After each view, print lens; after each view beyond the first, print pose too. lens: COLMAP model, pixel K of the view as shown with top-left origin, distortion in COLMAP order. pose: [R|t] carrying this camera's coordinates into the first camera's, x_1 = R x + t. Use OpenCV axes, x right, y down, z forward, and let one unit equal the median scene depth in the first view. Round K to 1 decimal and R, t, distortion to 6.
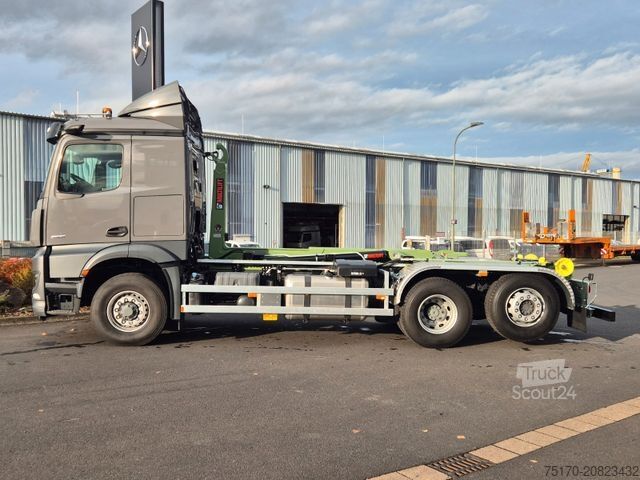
lens RADIAL K [[592.5, 0, 320.4], [0, 592.5, 259.4], [0, 0, 1]] dist [0.083536, -0.004513]
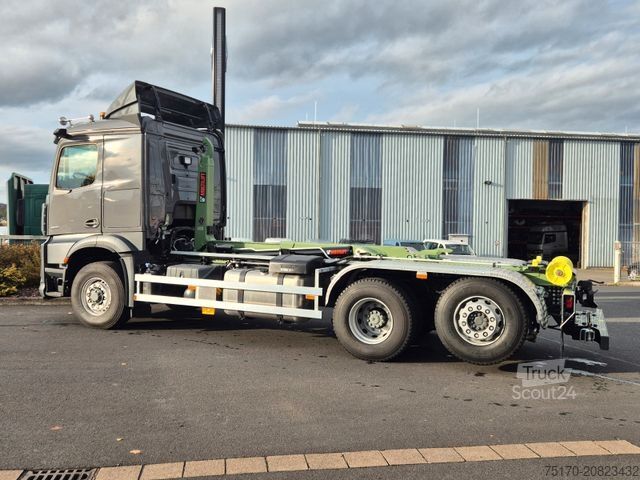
lens RADIAL K [[606.3, 0, 320.0], [0, 606.3, 240.0], [0, 0, 1]] dist [0.027937, 0.000759]
pose [[0.885431, 0.013373, -0.464579, 0.507740], [-0.029547, 0.999184, -0.027551, 0.002226], [0.463832, 0.038121, 0.885103, 0.186147]]
